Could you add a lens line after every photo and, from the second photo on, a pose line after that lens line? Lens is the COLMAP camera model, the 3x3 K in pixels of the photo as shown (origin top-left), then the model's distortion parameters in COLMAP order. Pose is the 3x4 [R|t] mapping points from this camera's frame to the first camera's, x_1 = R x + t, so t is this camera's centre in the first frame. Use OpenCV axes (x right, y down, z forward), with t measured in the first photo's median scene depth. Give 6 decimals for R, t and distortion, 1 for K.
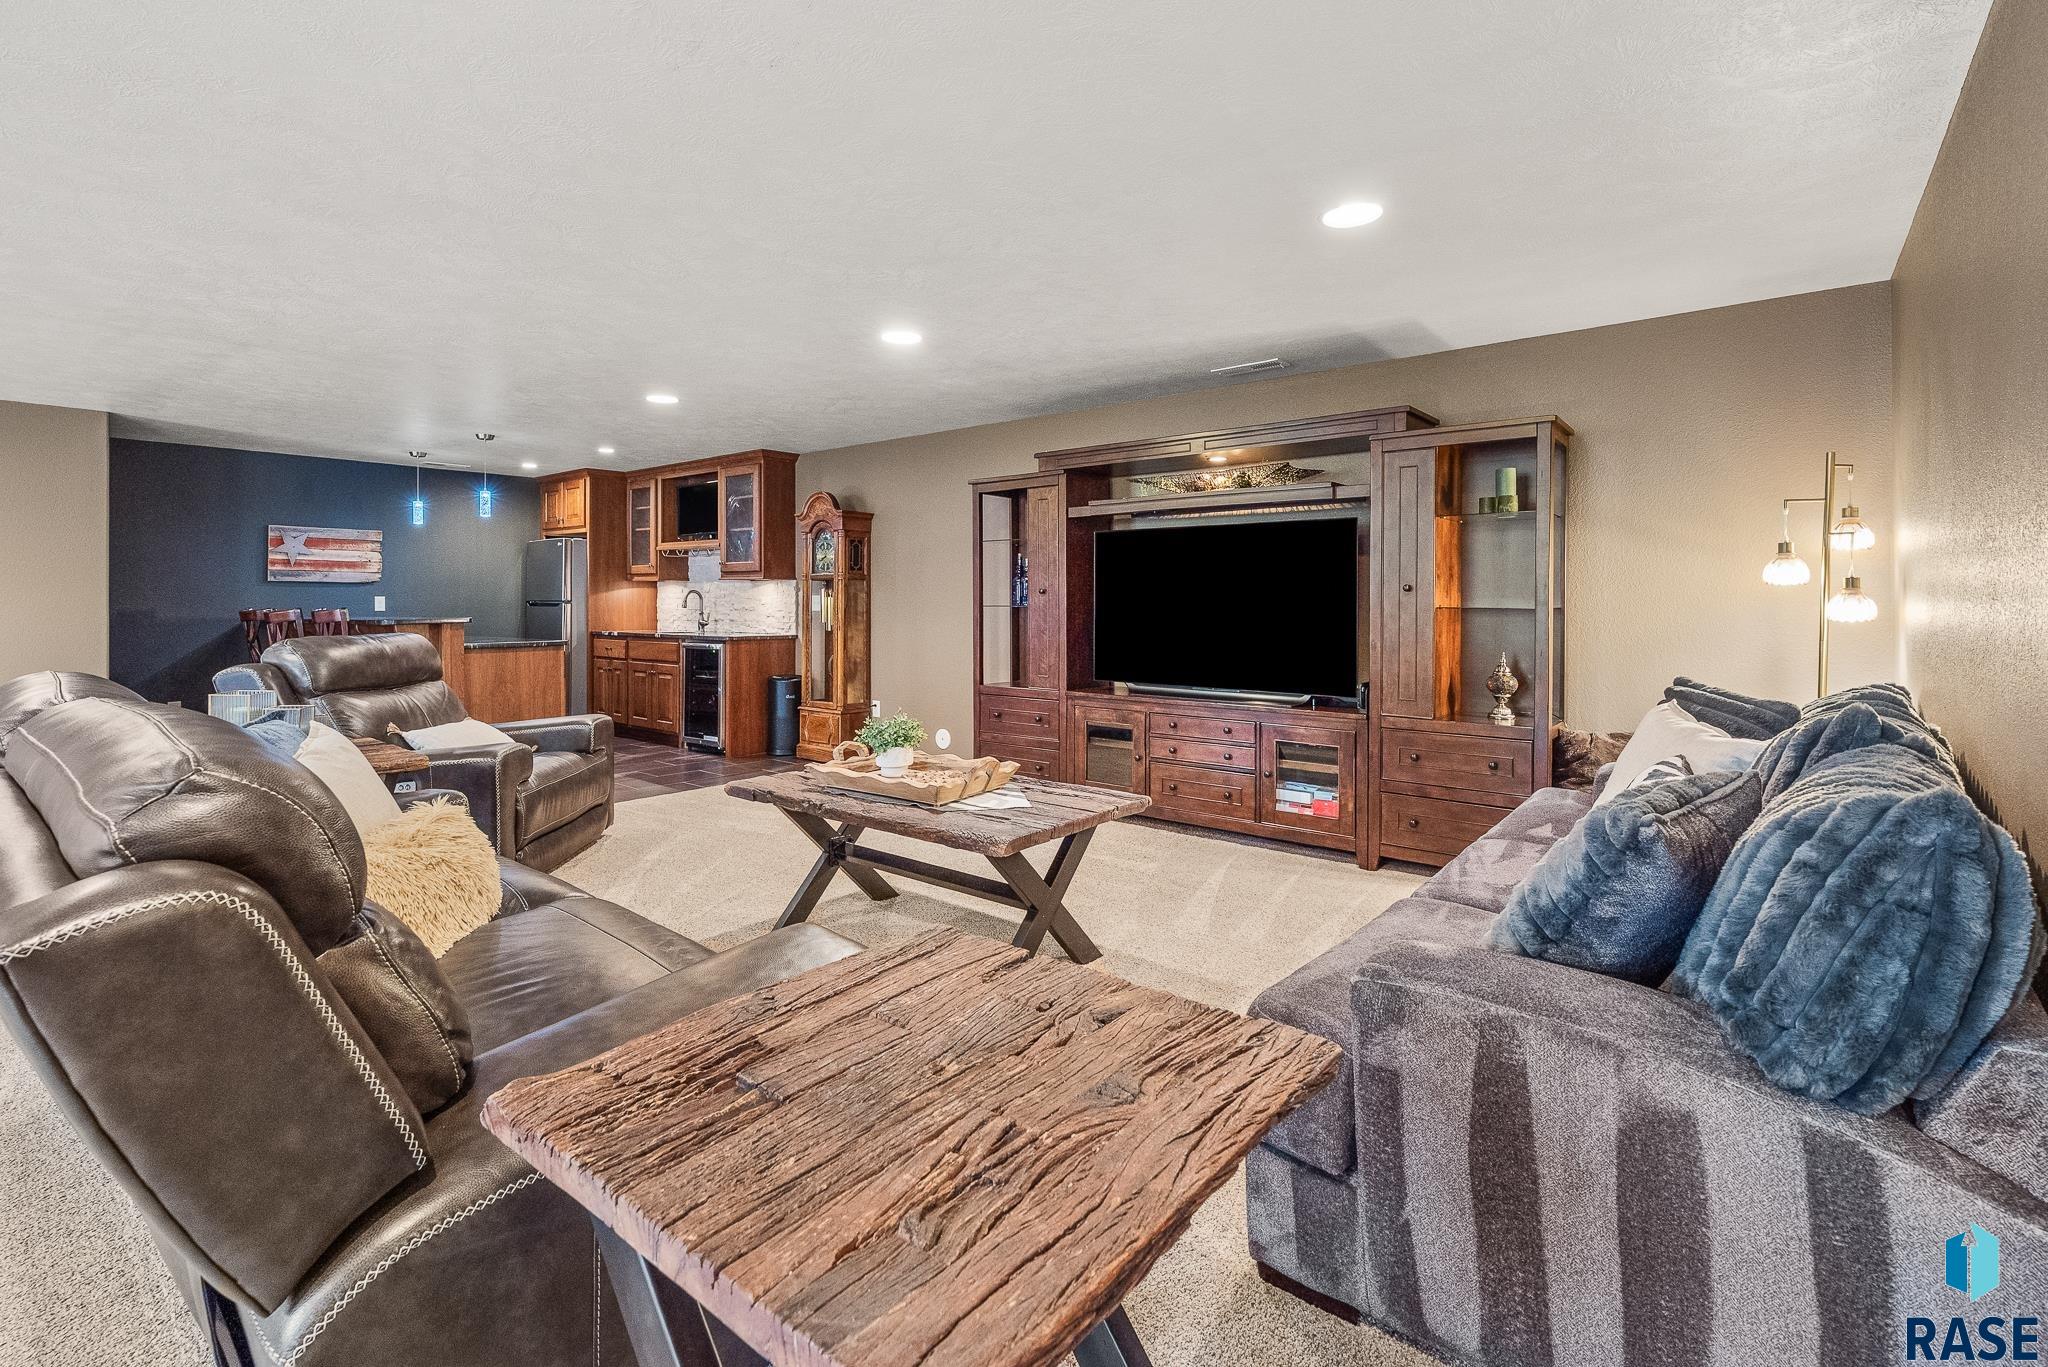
lens RADIAL K [[921.4, 0, 1017.5], [0, 921.4, 597.9], [0, 0, 1]] dist [-0.000107, -0.000017]
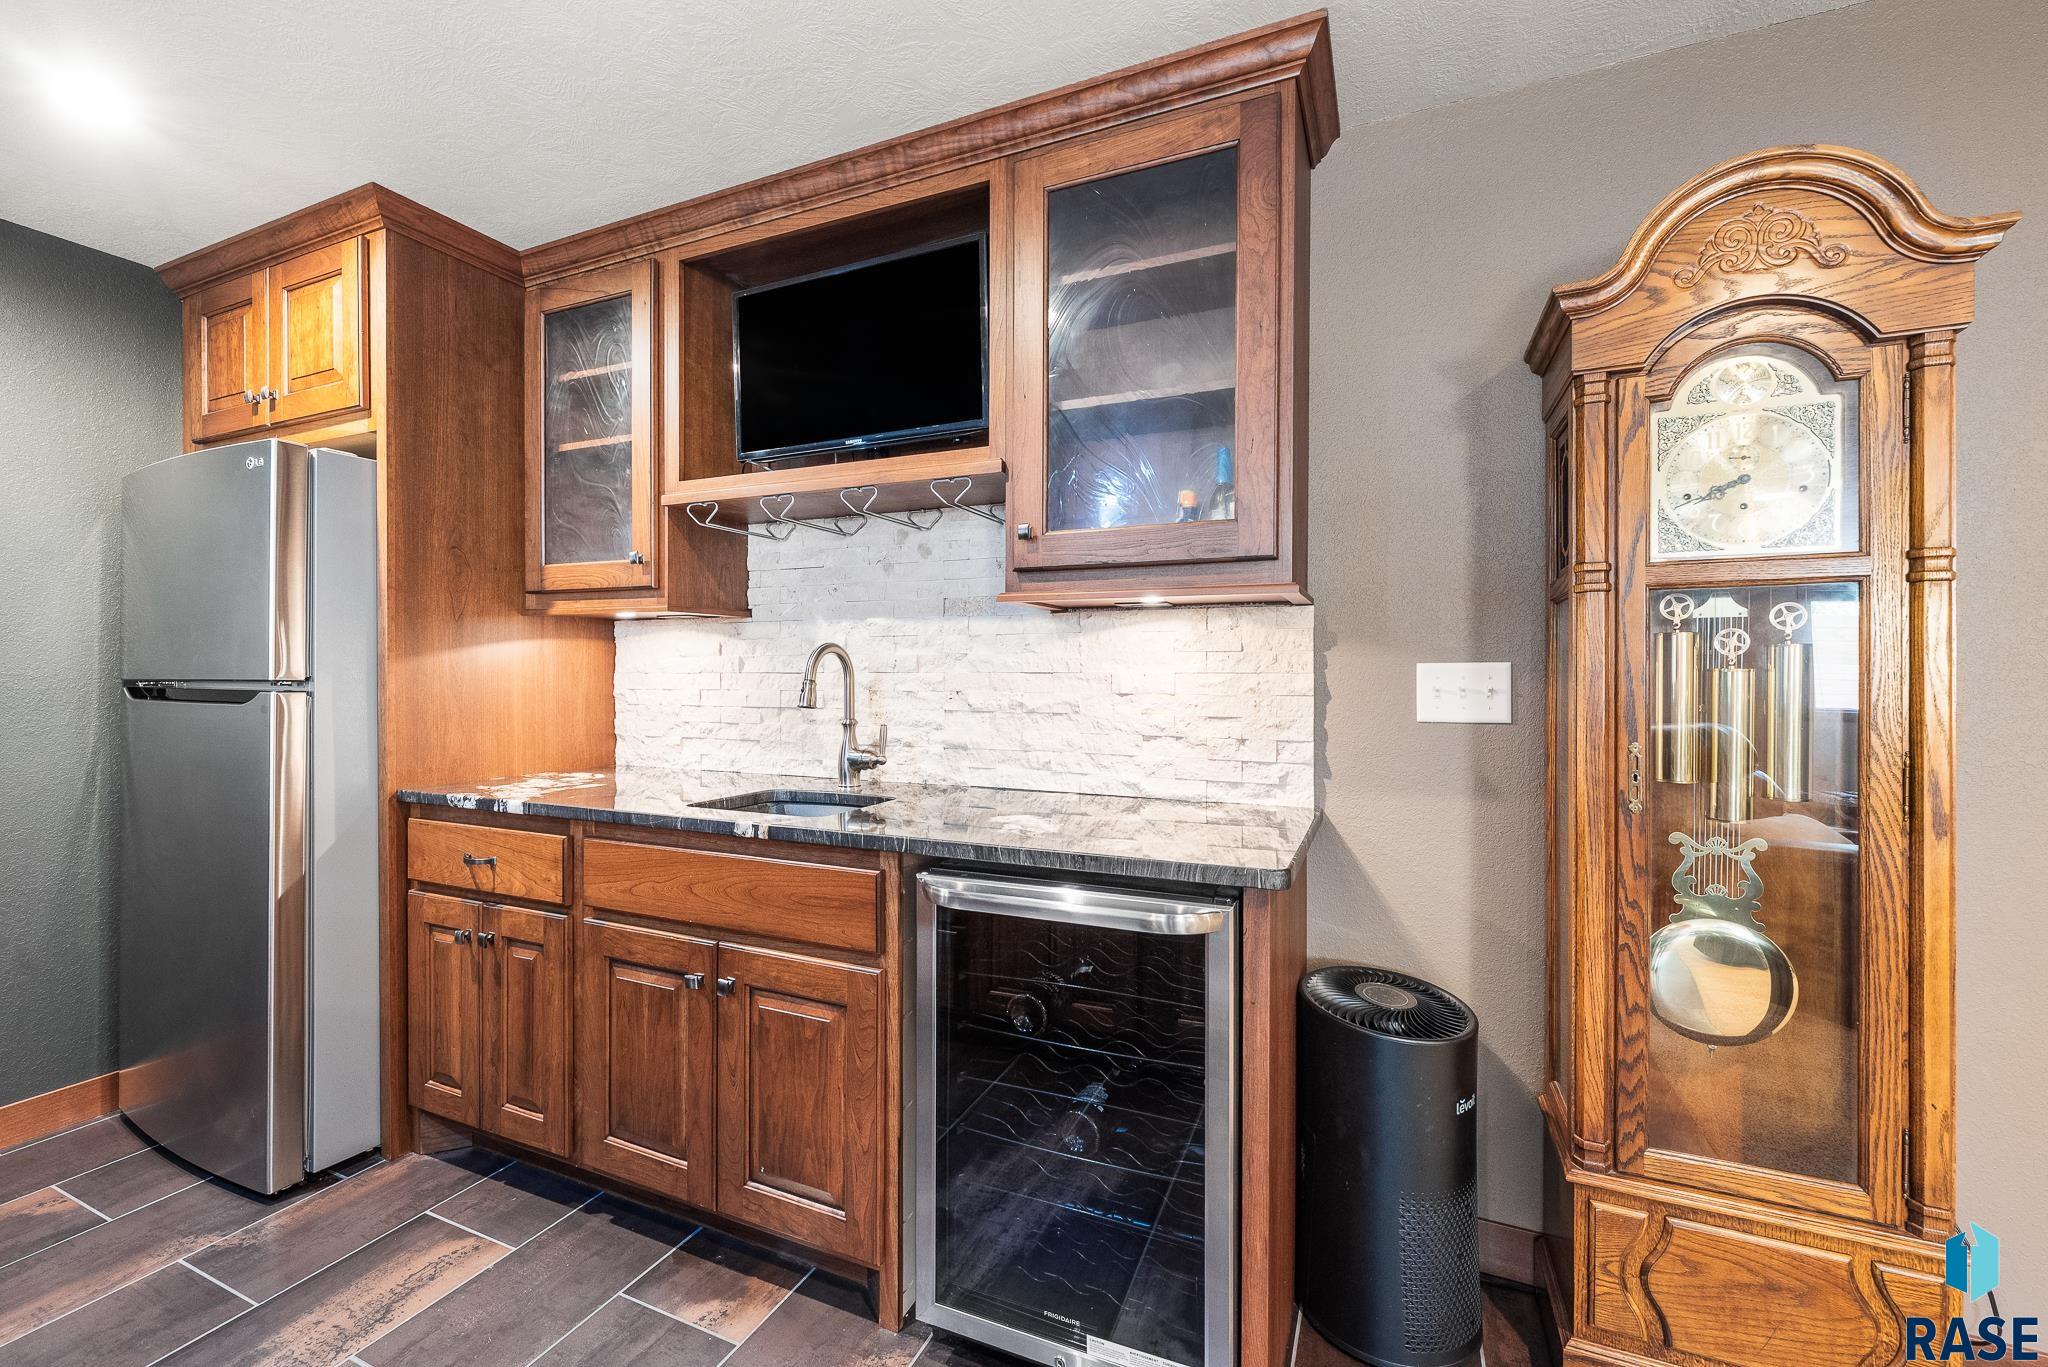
lens RADIAL K [[854.5, 0, 1016.6], [0, 854.5, 670.3], [0, 0, 1]] dist [0.000056, -0.000105]
pose [[0.965860, 0.000470, 0.259065, -0.409546], [-0.001709, 0.999988, 0.004561, -0.001781], [-0.259059, -0.004848, 0.965849, 0.825891]]
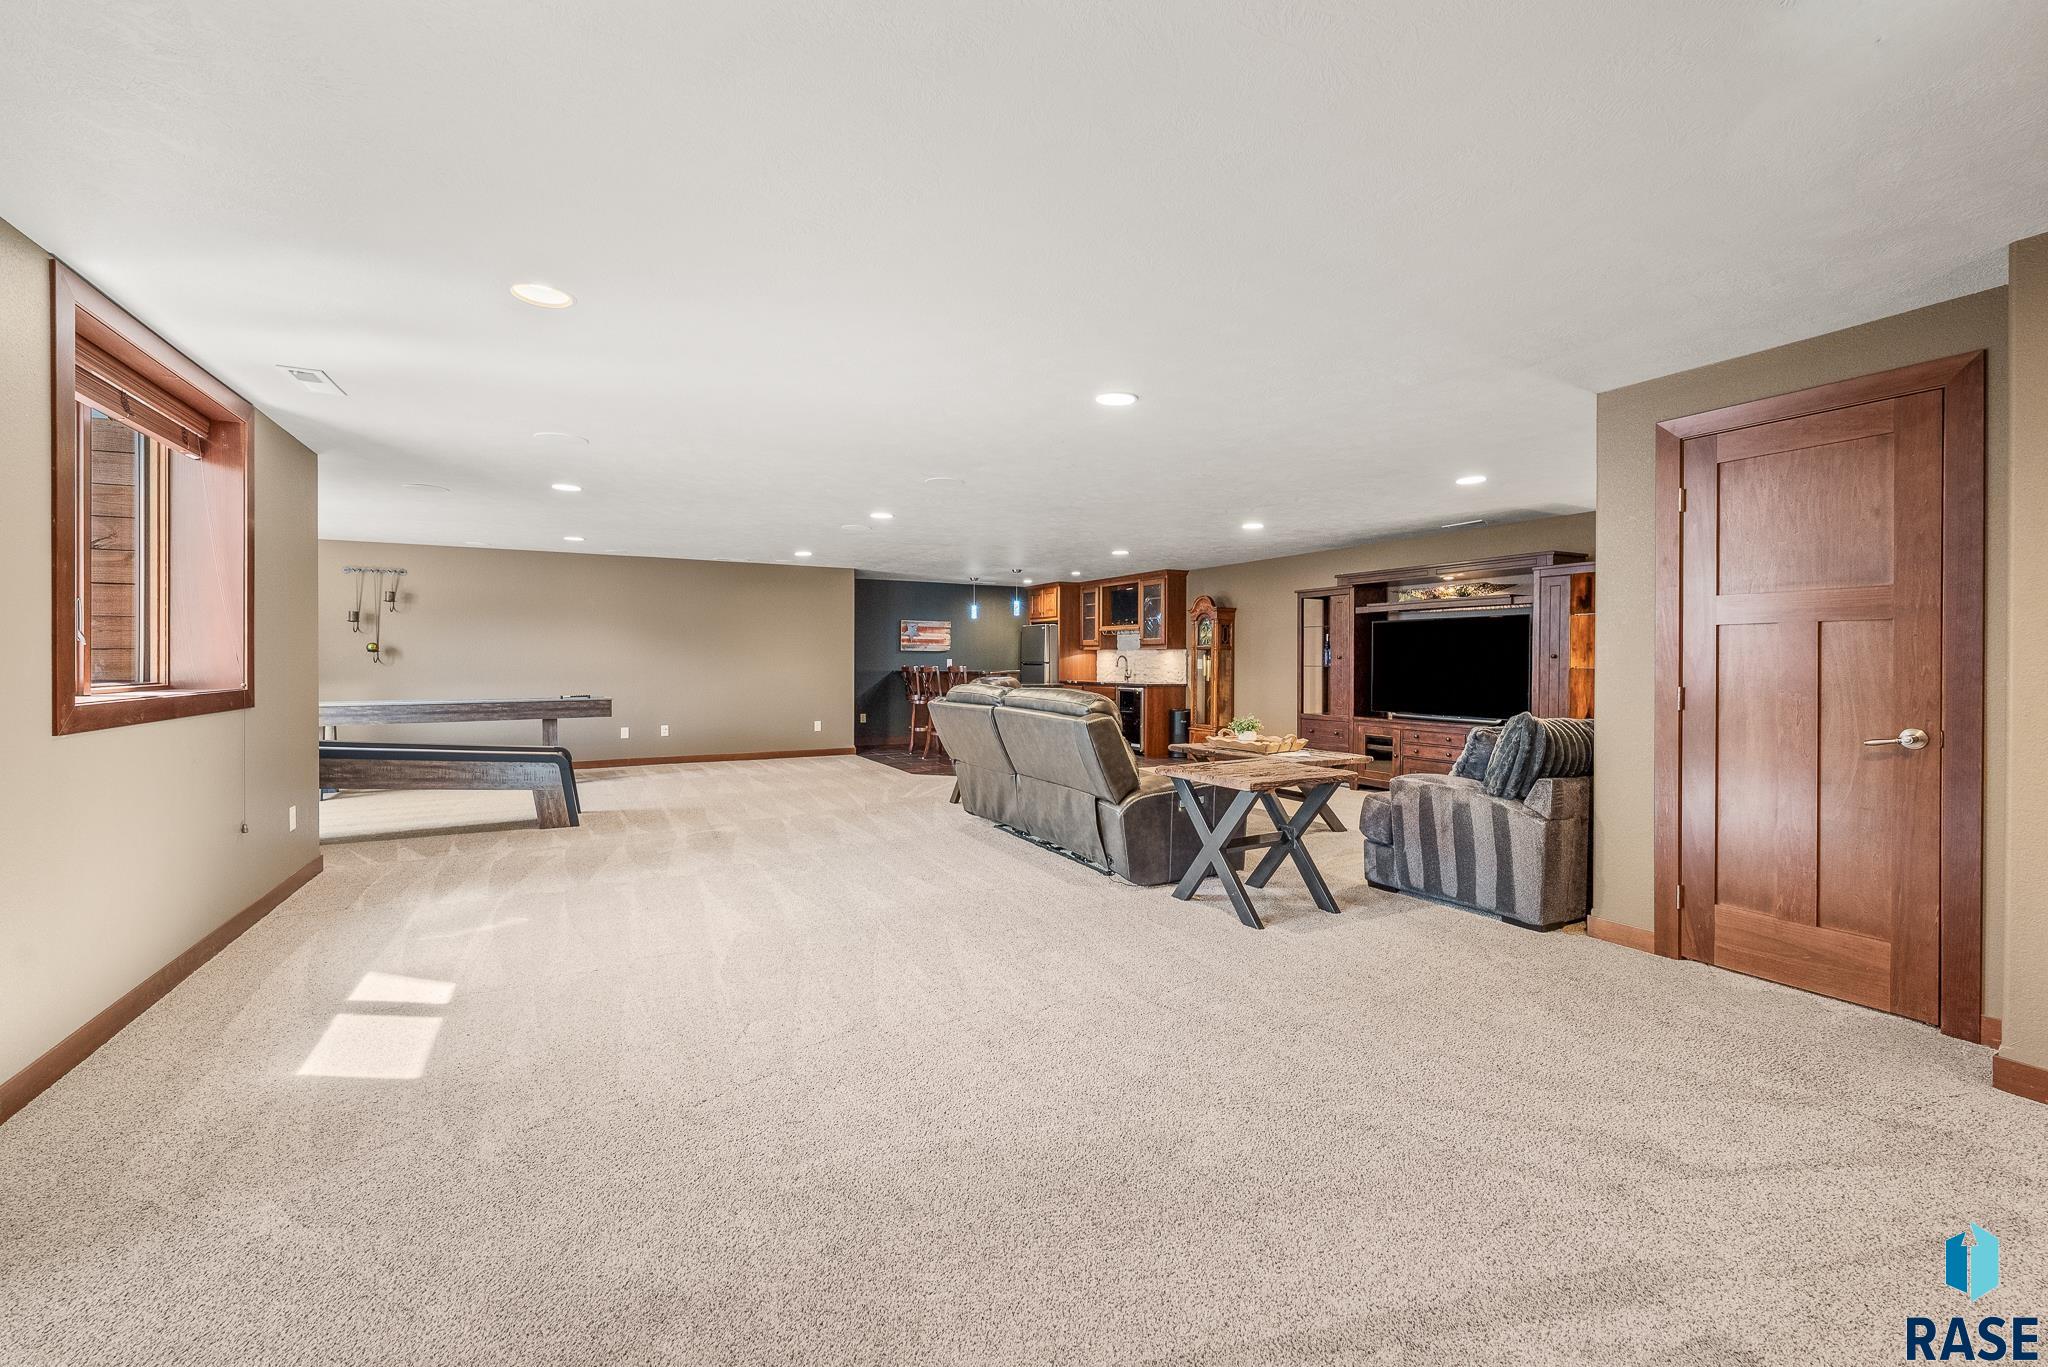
lens RADIAL K [[854.5, 0, 1016.6], [0, 854.5, 670.3], [0, 0, 1]] dist [0.000056, -0.000105]
pose [[0.919845, 0.007889, -0.392202, 0.074268], [-0.003345, 0.999919, 0.012268, -0.000584], [0.392267, -0.009972, 0.919797, -0.508684]]
